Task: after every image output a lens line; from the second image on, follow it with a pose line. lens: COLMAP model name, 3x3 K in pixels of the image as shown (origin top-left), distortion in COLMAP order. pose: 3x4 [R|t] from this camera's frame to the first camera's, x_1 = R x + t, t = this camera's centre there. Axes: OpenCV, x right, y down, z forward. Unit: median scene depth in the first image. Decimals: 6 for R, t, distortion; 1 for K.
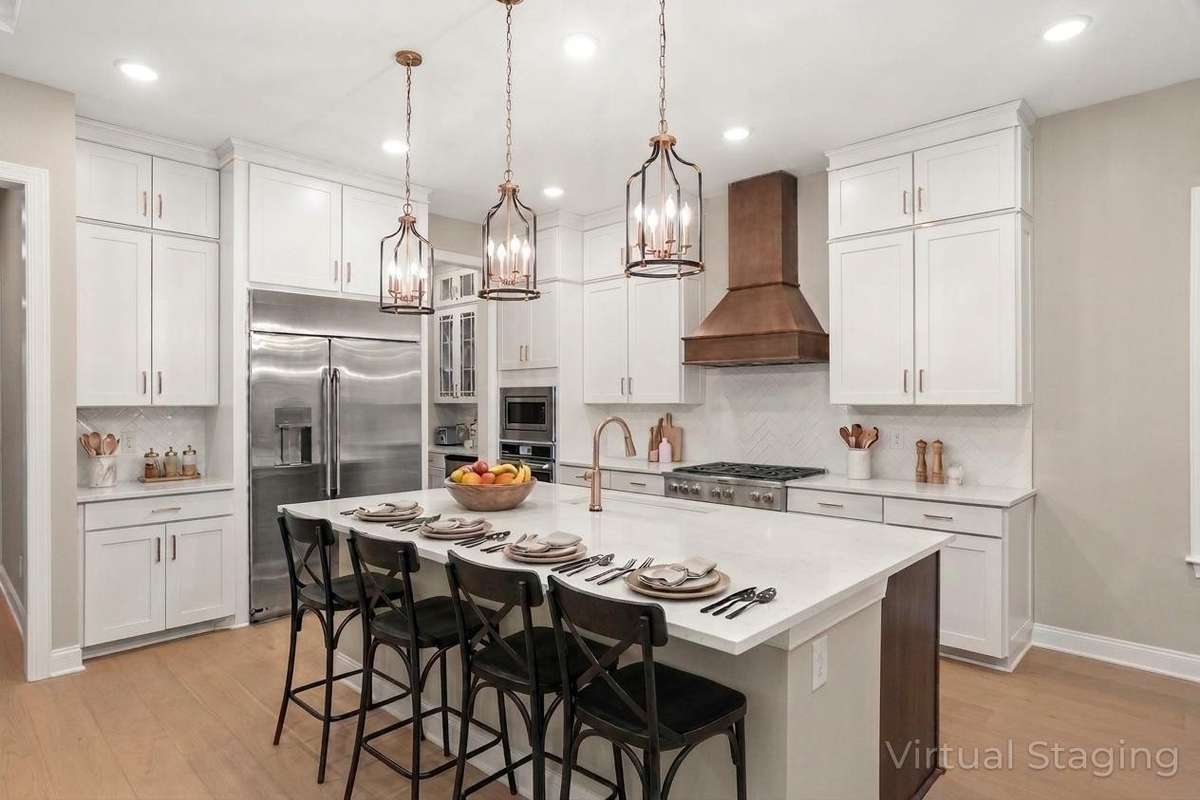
lens RADIAL K [[653.6, 0, 596.1], [0, 653.6, 385.1], [0, 0, 1]] dist [-0.005893, -0.000923]
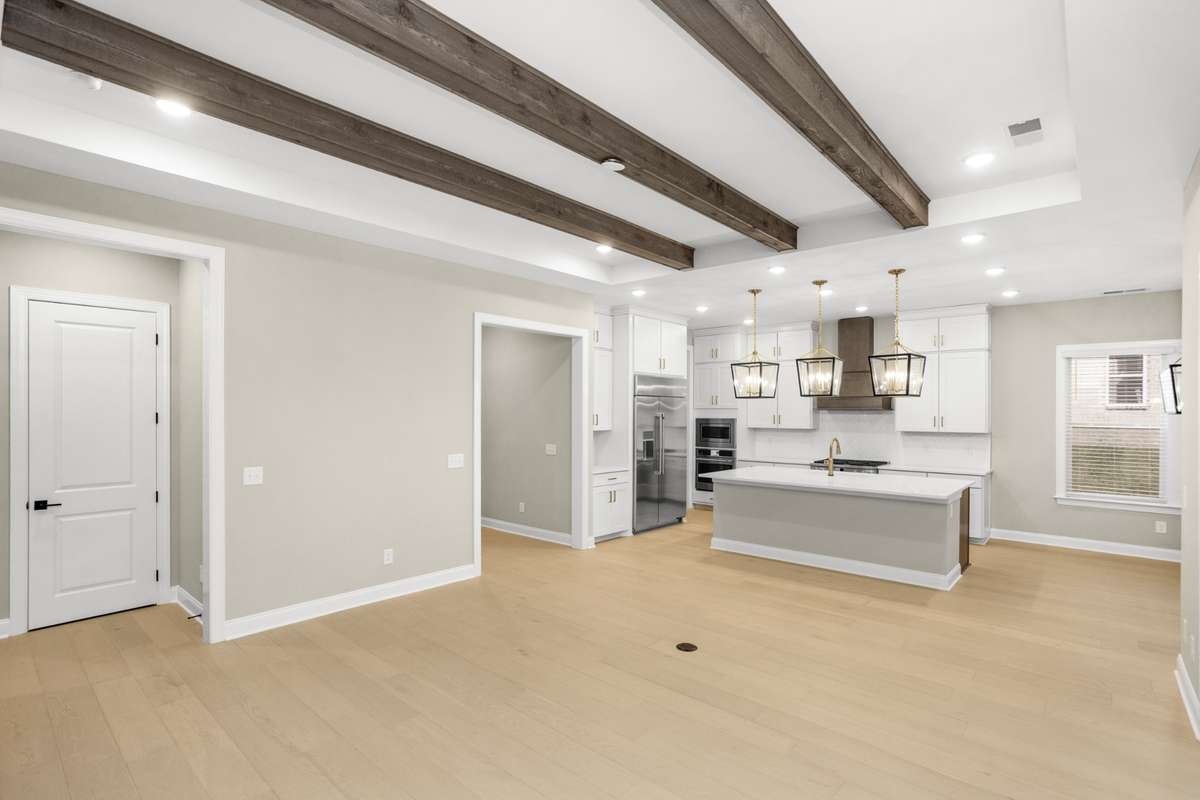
lens RADIAL K [[585.3, 0, 600.0], [0, 585.3, 400.0], [0, 0, 1]] dist [-0.004022, -0.000160]
pose [[0.998044, 0.009654, 0.061762, -0.816313], [-0.009805, 0.999950, 0.002151, -0.075210], [-0.061738, -0.002753, 0.998089, -0.947166]]
